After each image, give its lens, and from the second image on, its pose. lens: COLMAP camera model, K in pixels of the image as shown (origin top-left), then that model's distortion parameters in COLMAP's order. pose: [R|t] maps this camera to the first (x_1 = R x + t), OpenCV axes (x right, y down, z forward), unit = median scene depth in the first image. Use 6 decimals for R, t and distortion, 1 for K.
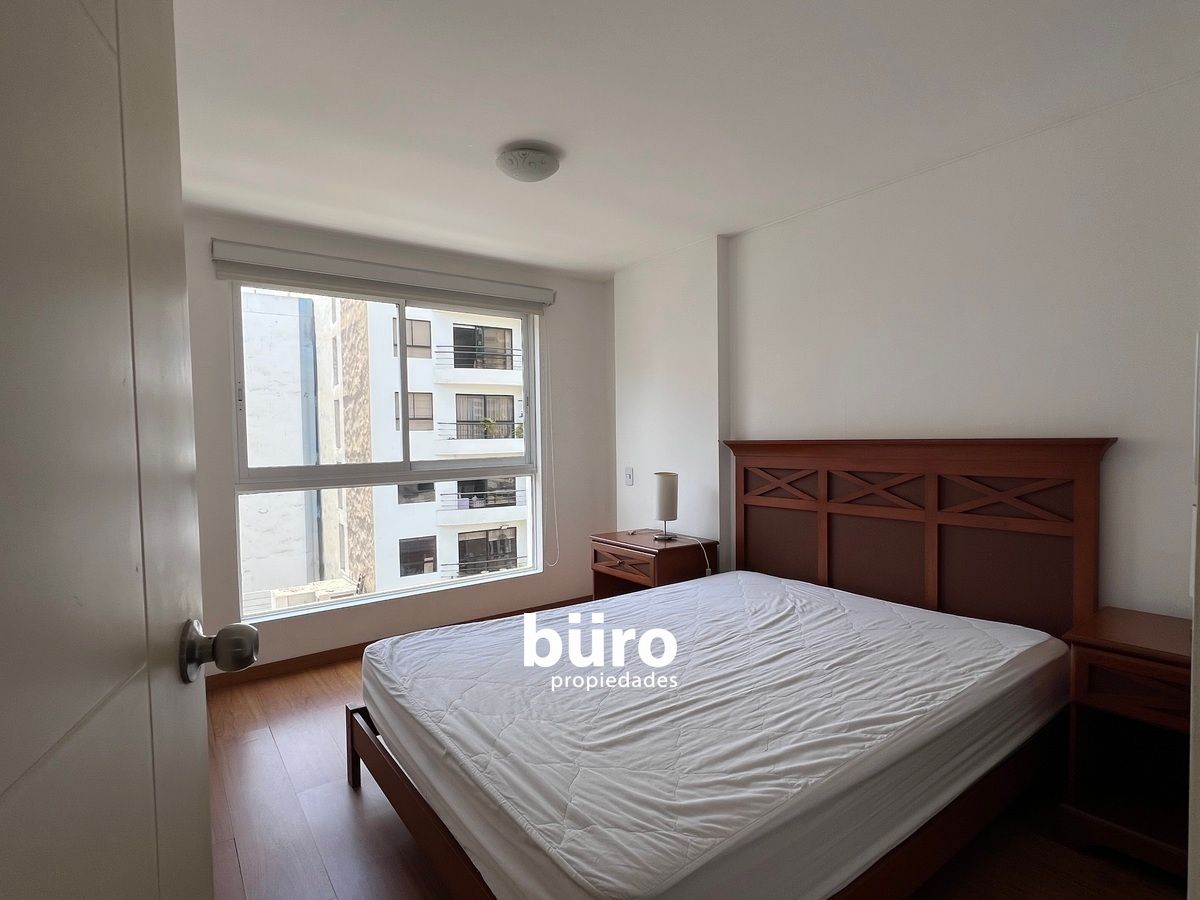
lens RADIAL K [[605.0, 0, 599.1], [0, 605.0, 450.3], [0, 0, 1]] dist [0.003861, 0.000109]
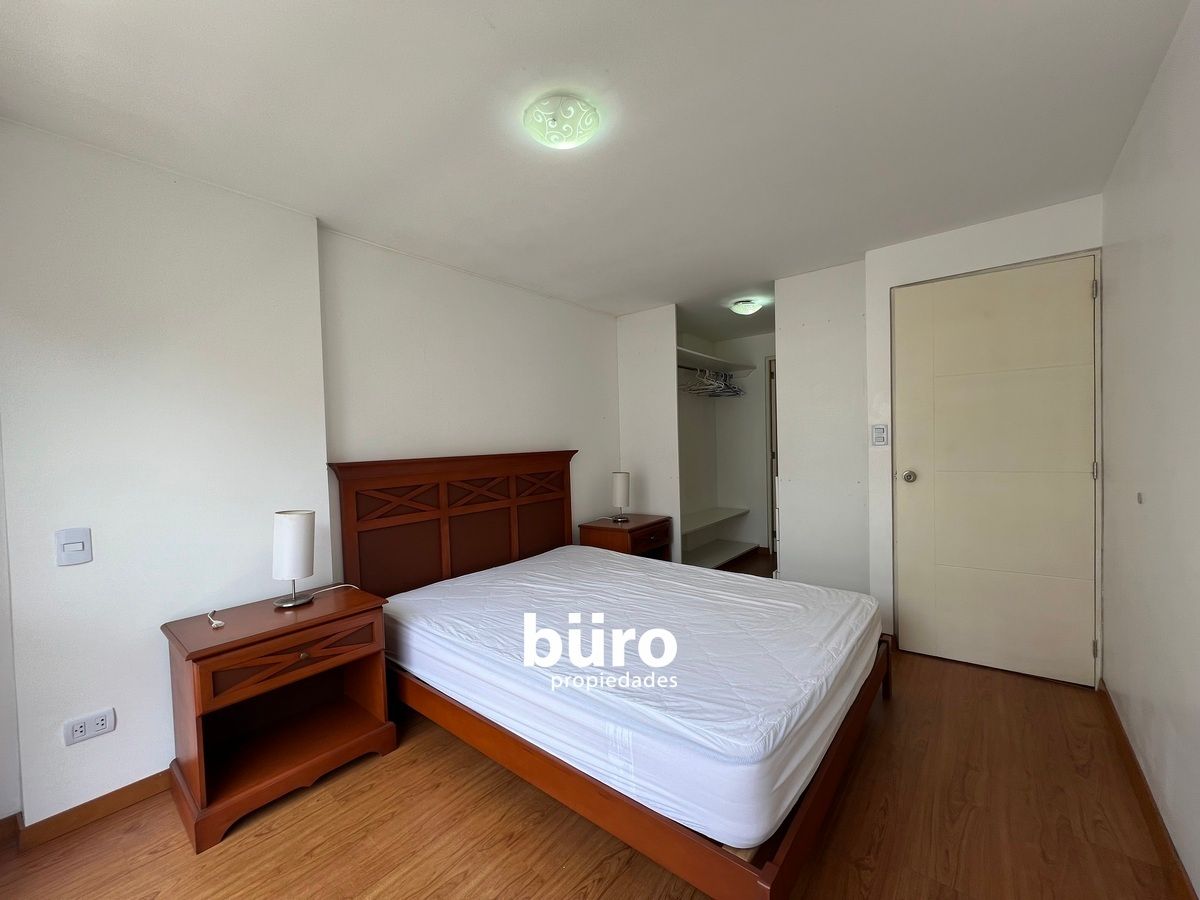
lens RADIAL K [[477.2, 0, 602.9], [0, 477.2, 453.8], [0, 0, 1]] dist [-0.000512, 0.000163]
pose [[-0.242433, 0.005137, 0.970155, -0.538578], [0.068217, 0.997601, 0.011765, -0.010890], [-0.967767, 0.069033, -0.242201, 0.806068]]
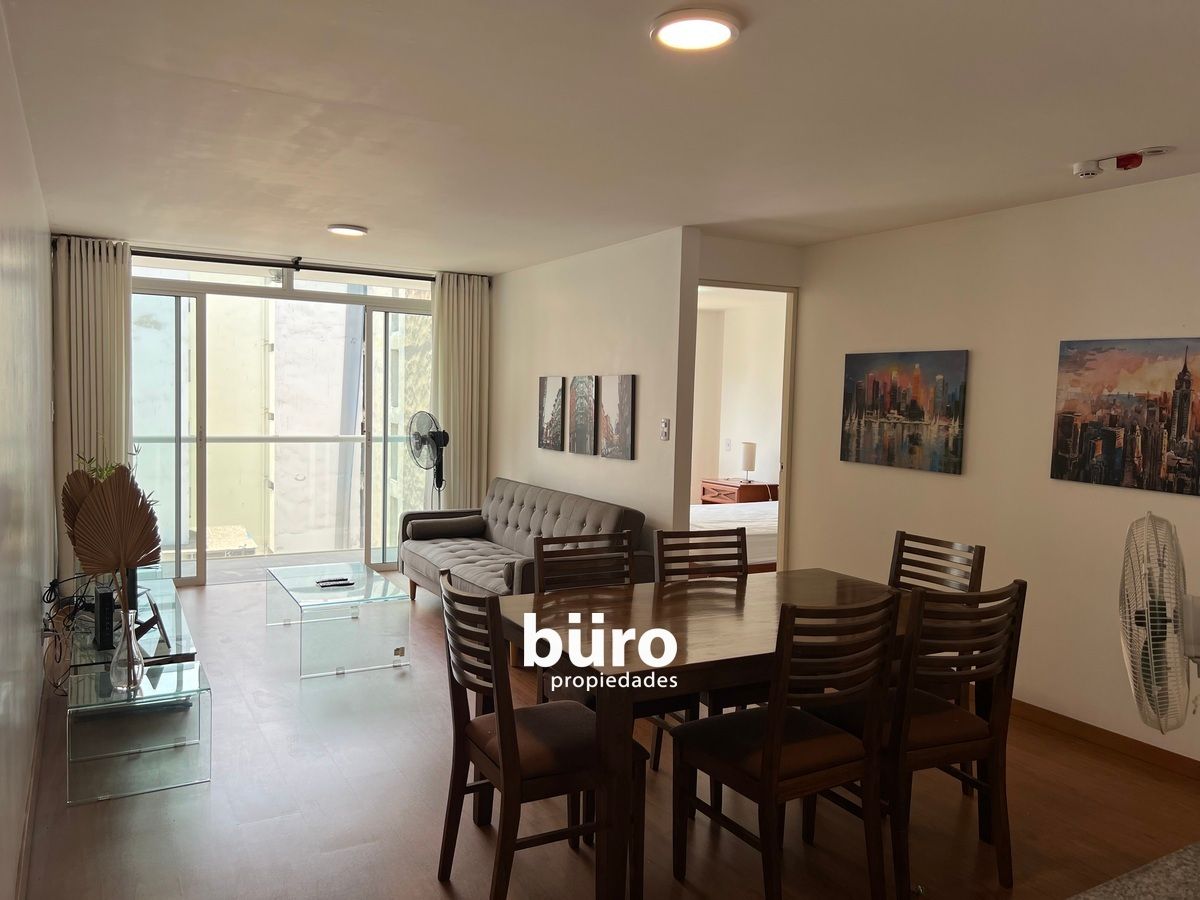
lens RADIAL K [[894.4, 0, 598.9], [0, 894.4, 449.6], [0, 0, 1]] dist [0.060070, 0.000224]
pose [[0.991833, 0.055140, -0.115011, -0.015855], [-0.051662, 0.998119, 0.033008, -0.003235], [0.116614, -0.026797, 0.992816, -1.588210]]
